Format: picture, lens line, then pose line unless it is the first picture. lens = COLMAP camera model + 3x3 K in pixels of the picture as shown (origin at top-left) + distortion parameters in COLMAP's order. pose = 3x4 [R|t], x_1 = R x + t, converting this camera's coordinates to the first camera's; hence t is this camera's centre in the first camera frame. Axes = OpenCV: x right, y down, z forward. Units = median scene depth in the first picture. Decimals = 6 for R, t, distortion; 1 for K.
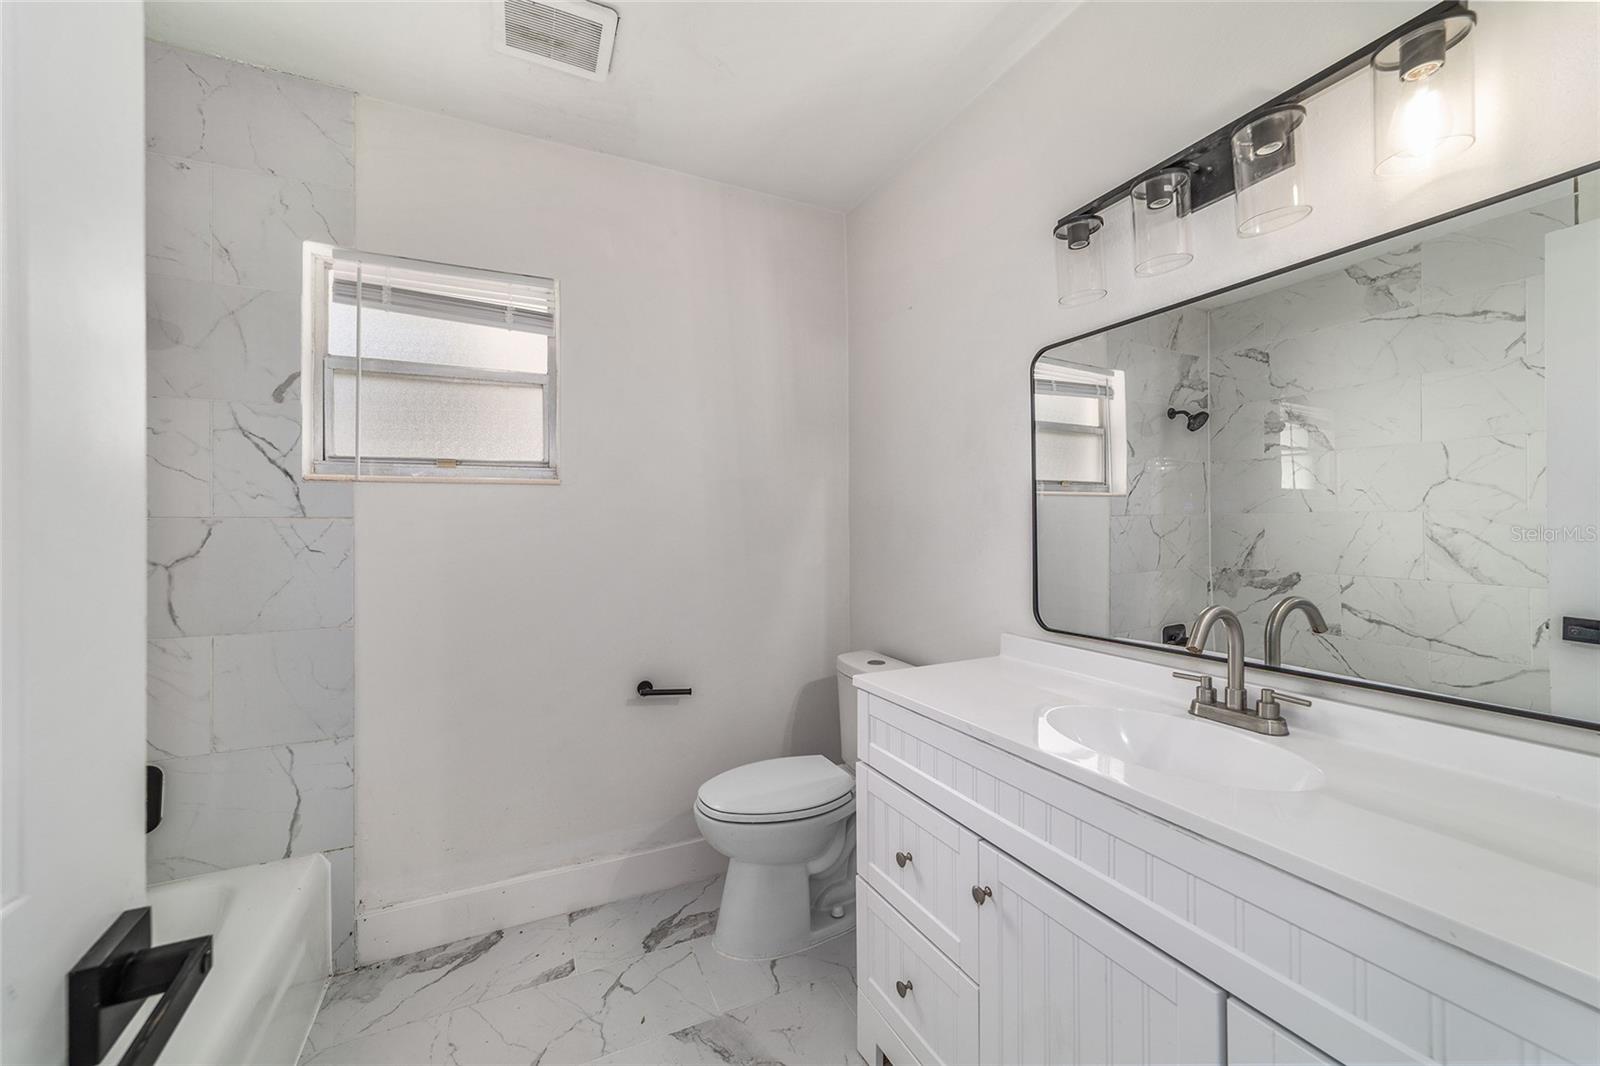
lens RADIAL K [[617.4, 0, 799.4], [0, 617.4, 524.1], [0, 0, 1]] dist [-0.004213, 0.000136]
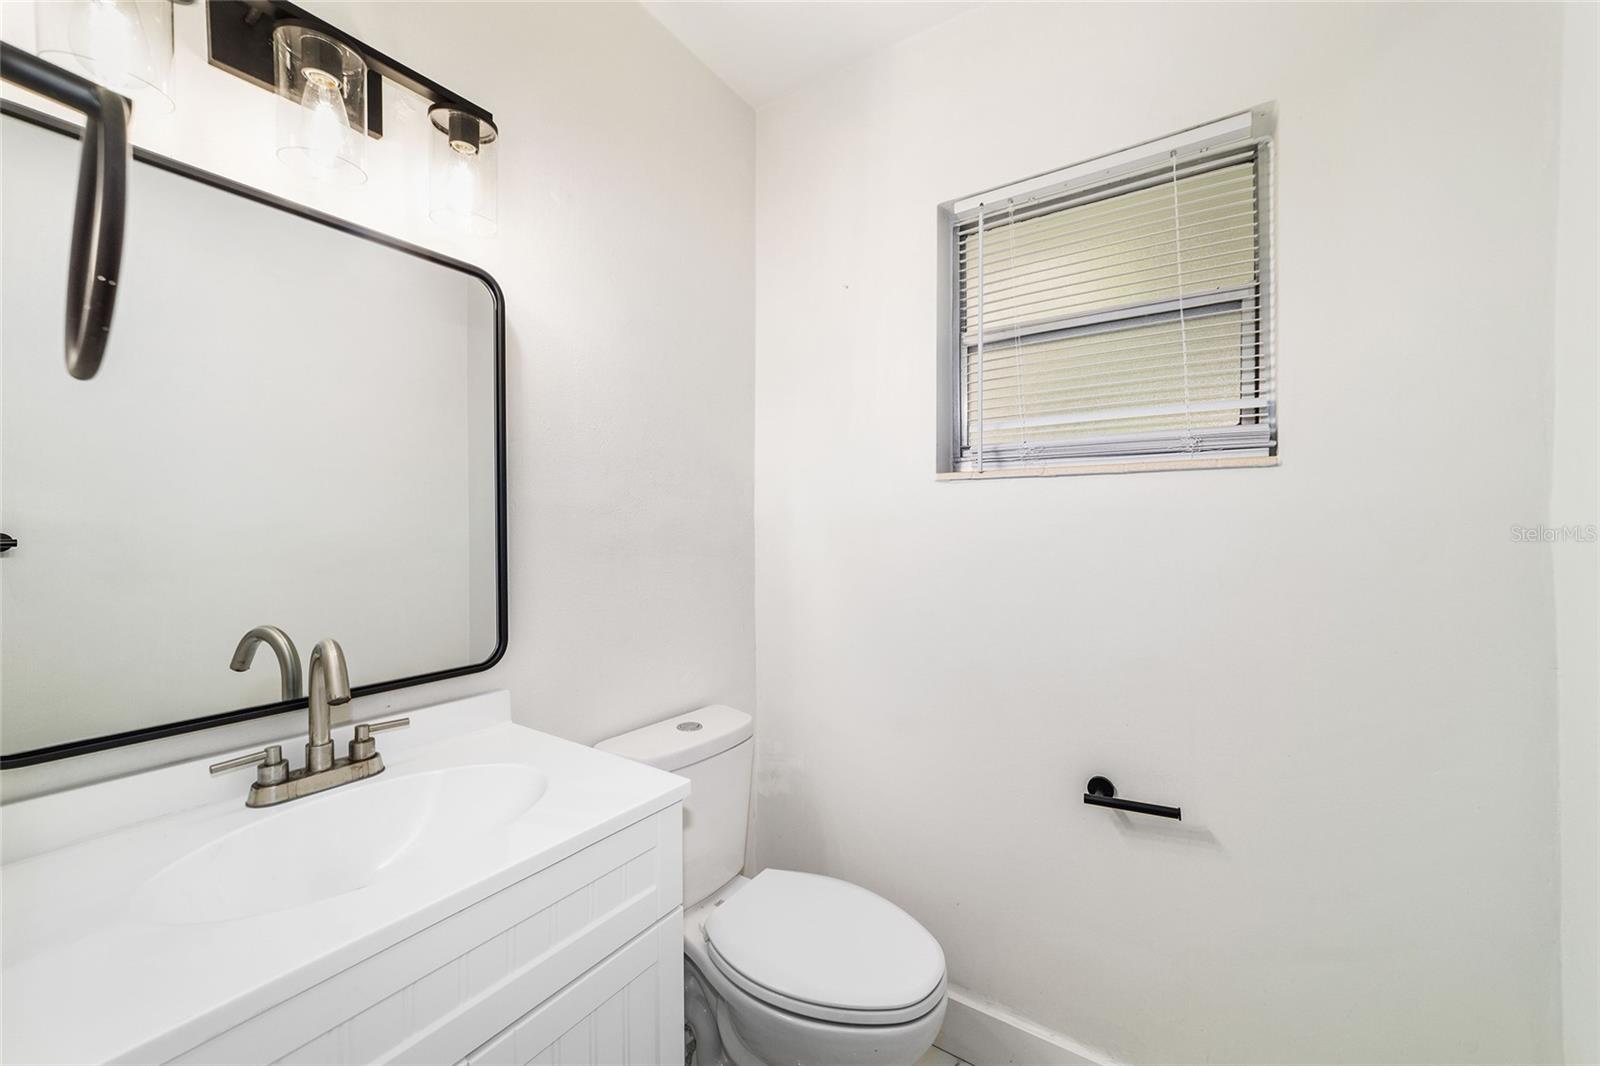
lens RADIAL K [[617.4, 0, 795.2], [0, 617.4, 527.2], [0, 0, 1]] dist [-0.004213, 0.000136]
pose [[-0.487920, 0.006113, 0.872867, -0.275489], [0.002651, 0.999981, -0.005521, 0.000800], [-0.872884, -0.000380, -0.487927, 0.874557]]
